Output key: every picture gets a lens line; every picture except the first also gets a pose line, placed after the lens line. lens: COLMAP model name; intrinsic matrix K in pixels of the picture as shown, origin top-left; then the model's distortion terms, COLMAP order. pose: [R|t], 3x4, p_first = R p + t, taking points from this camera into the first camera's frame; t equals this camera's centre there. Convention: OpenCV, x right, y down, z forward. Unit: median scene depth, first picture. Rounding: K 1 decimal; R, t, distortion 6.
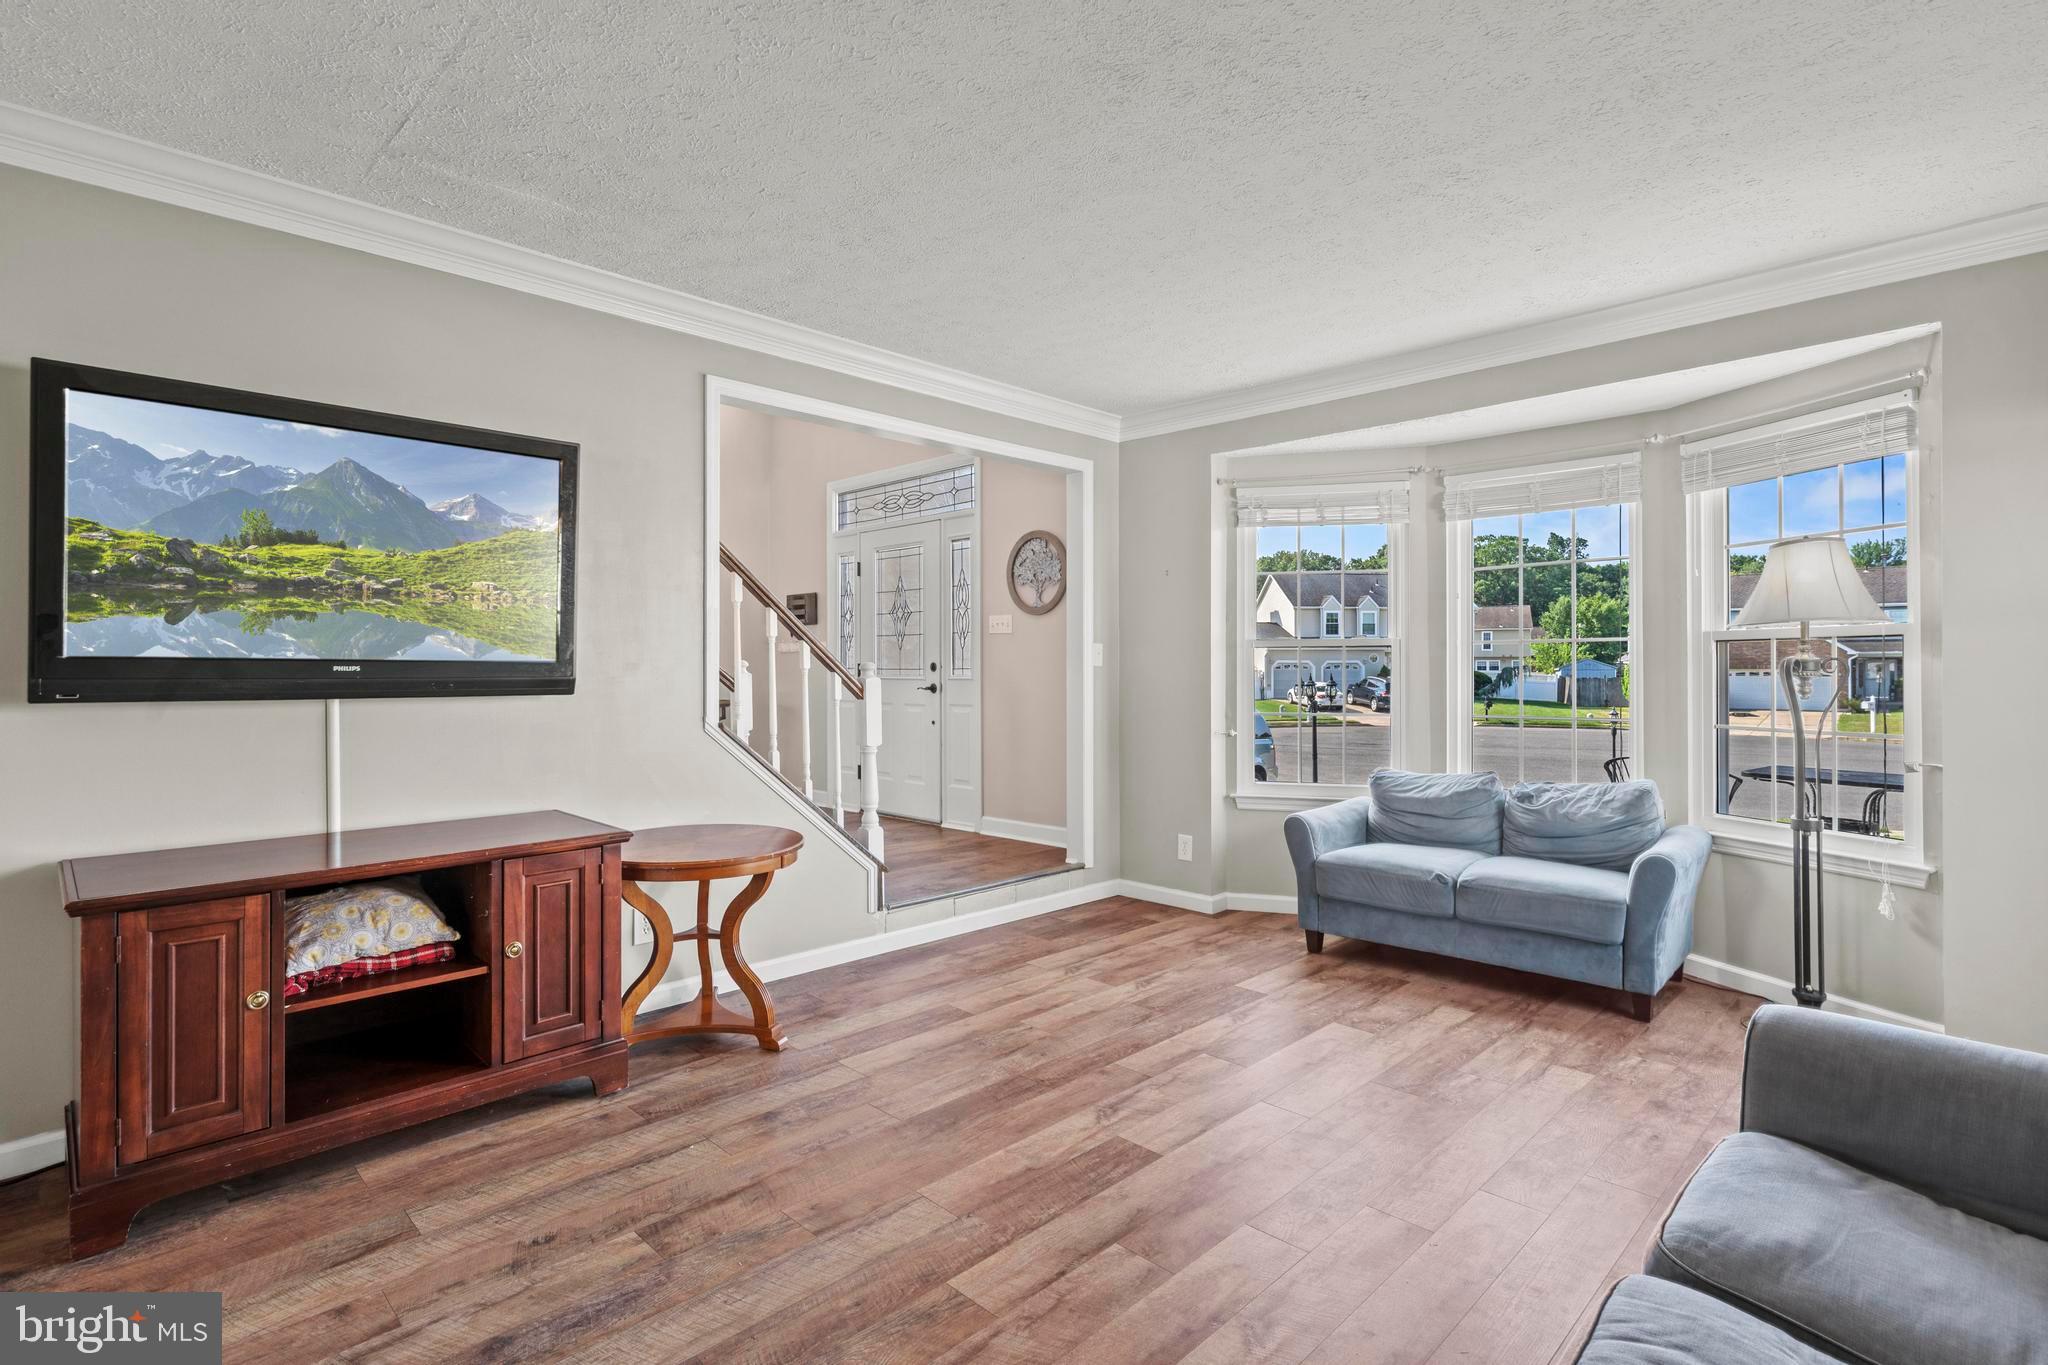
lens RADIAL K [[996.5, 0, 1024.0], [0, 996.5, 682.5], [0, 0, 1]] dist [0.000653, 0.000282]
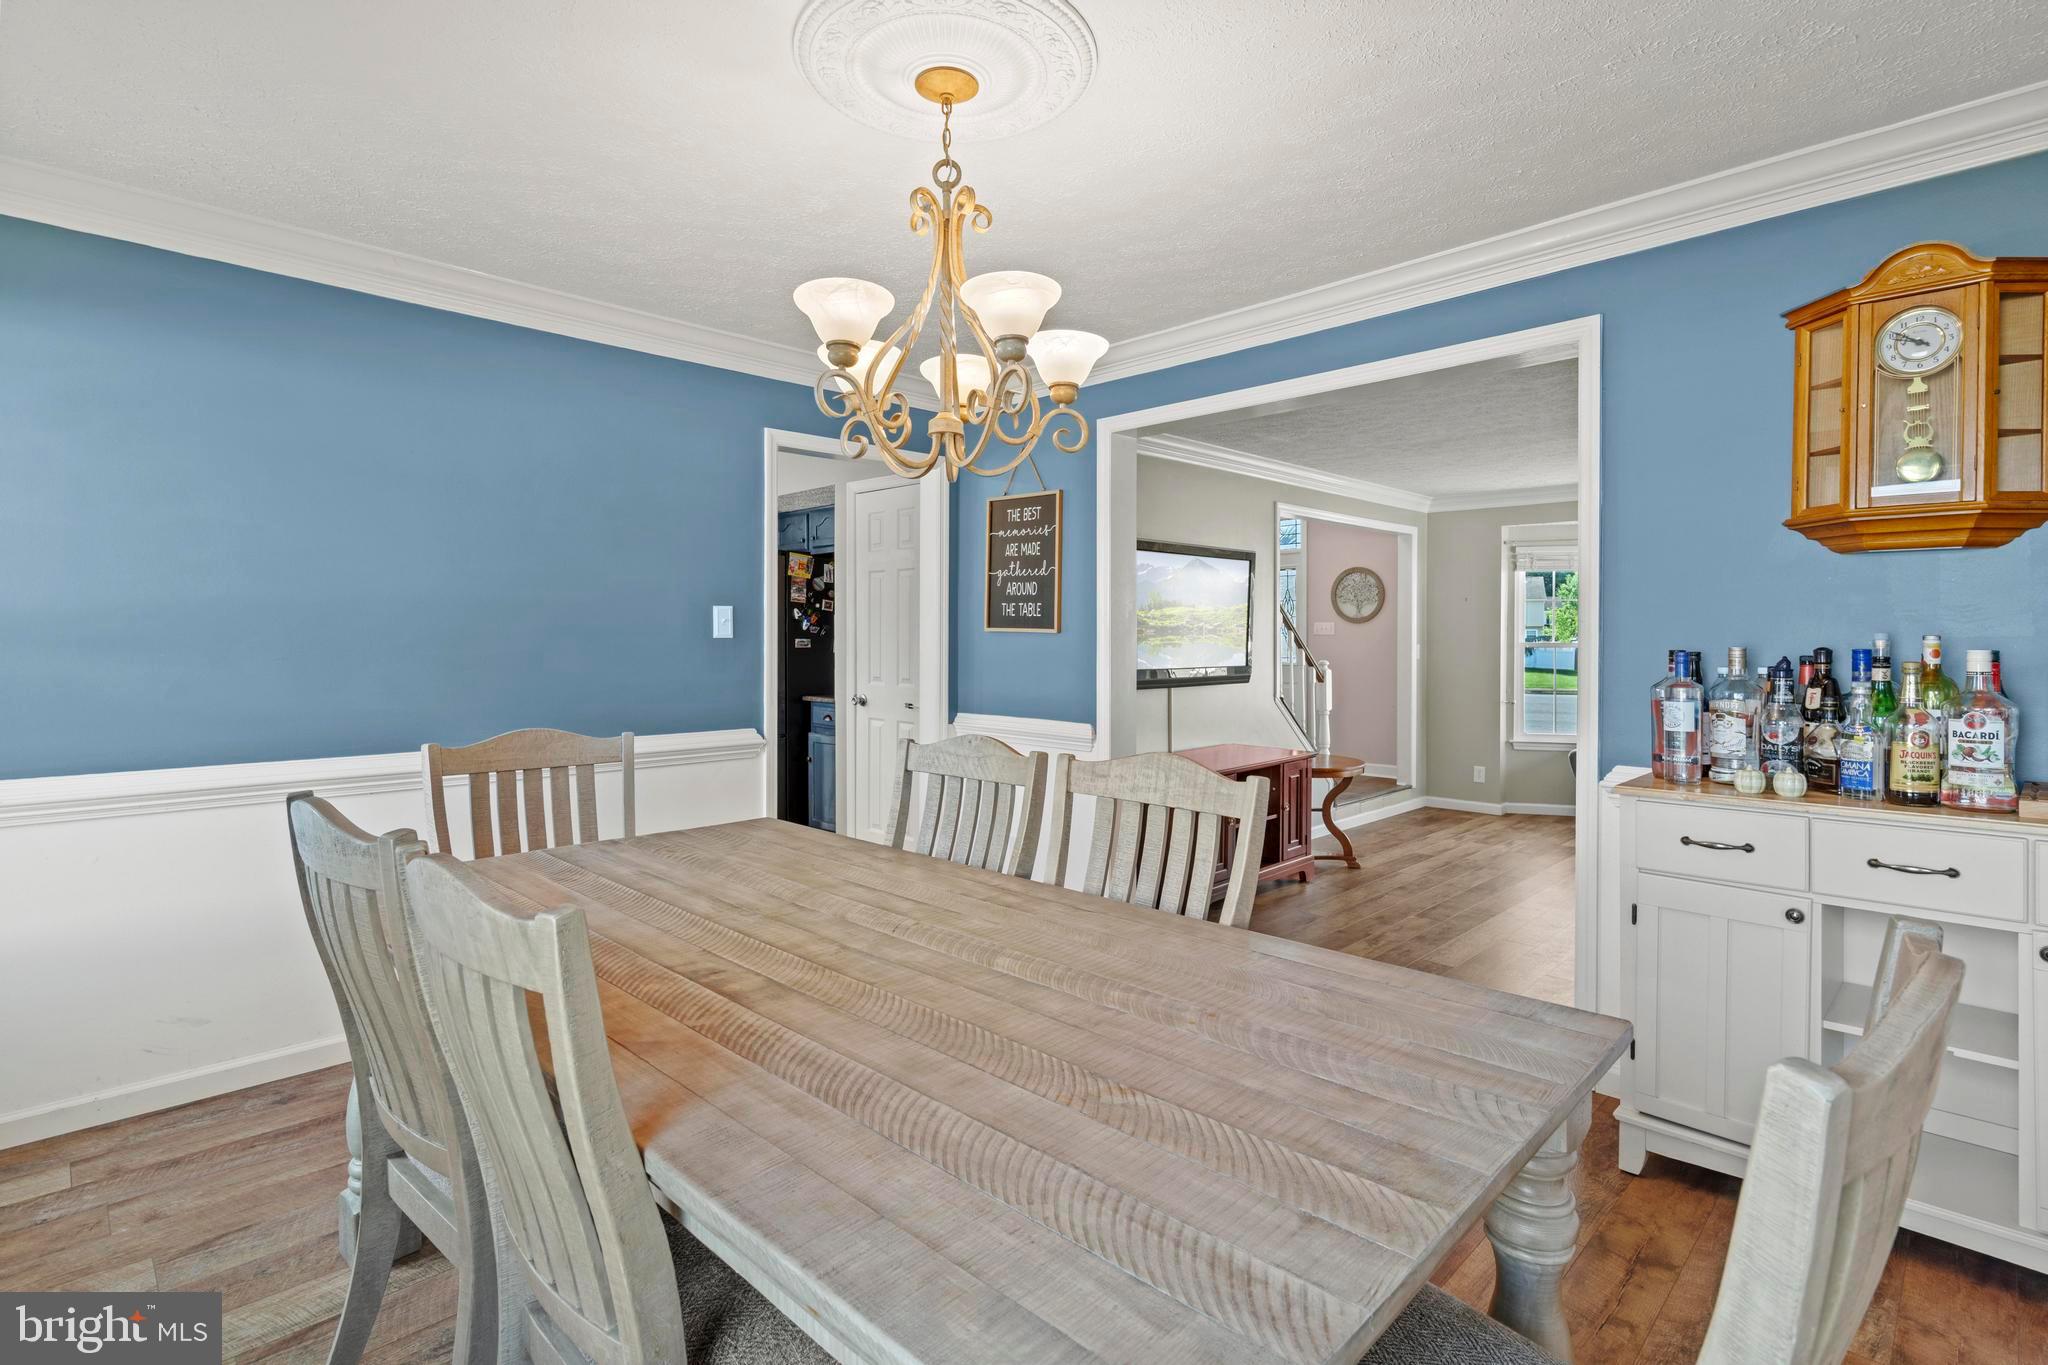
lens RADIAL K [[982.0, 0, 1011.8], [0, 982.0, 643.5], [0, 0, 1]] dist [-0.001051, -0.000113]
pose [[0.999914, -0.001023, -0.013106, -0.895609], [0.000937, 0.999978, -0.006550, -0.049798], [0.013112, 0.006537, 0.999893, -0.900799]]
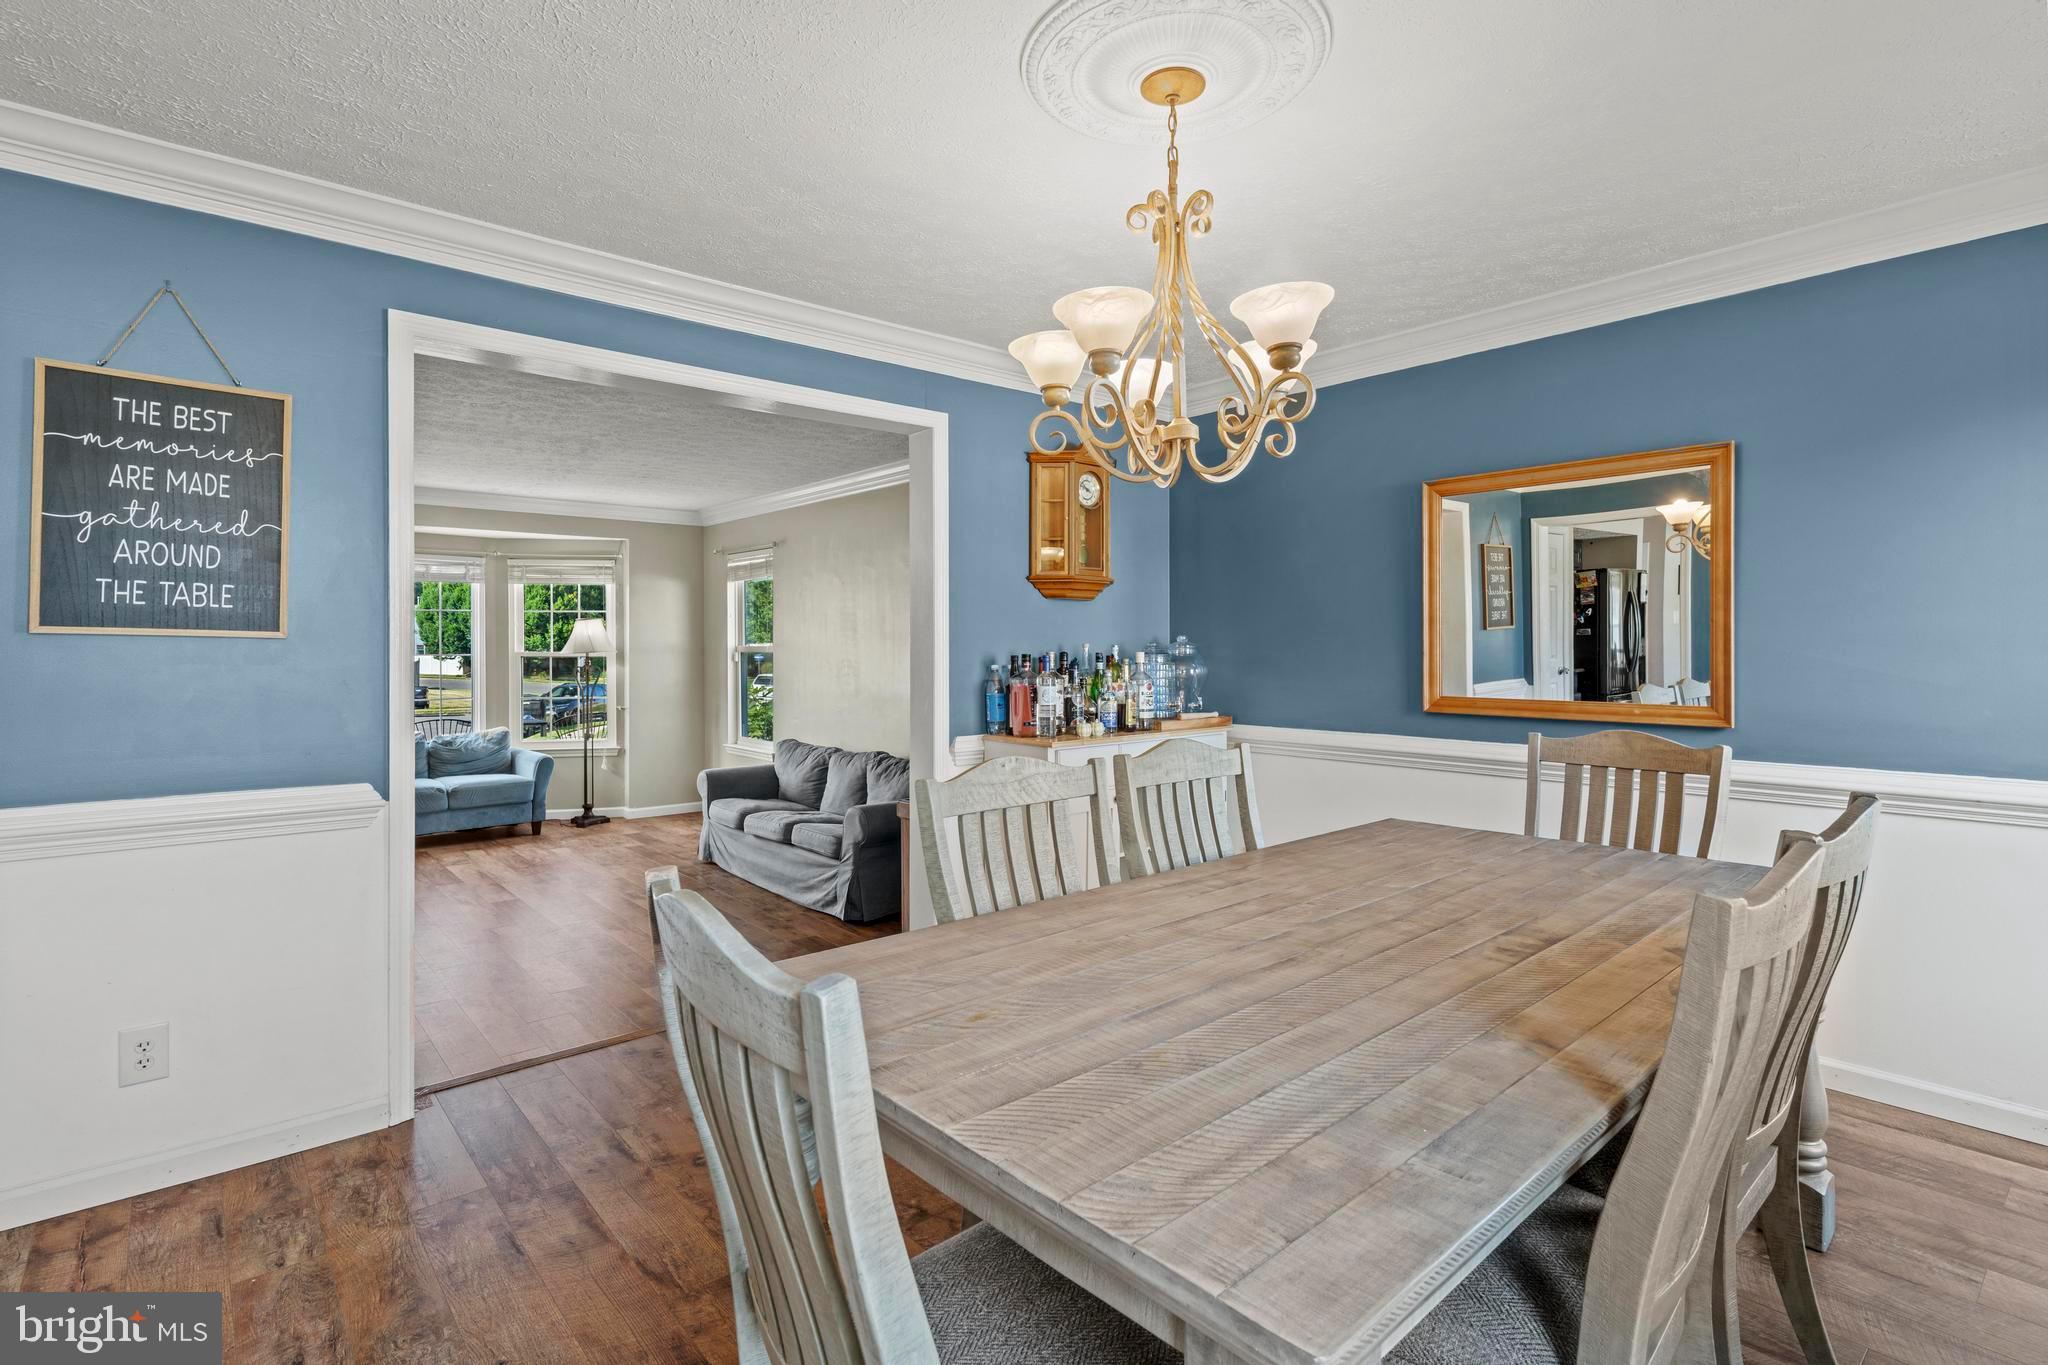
lens RADIAL K [[1007.2, 0, 1019.6], [0, 1007.2, 627.7], [0, 0, 1]] dist [-0.000675, -0.000204]
pose [[0.070838, 0.018978, 0.997307, -1.576029], [0.015152, 0.999683, -0.020099, -0.056505], [-0.997373, 0.016535, 0.070528, -0.230838]]
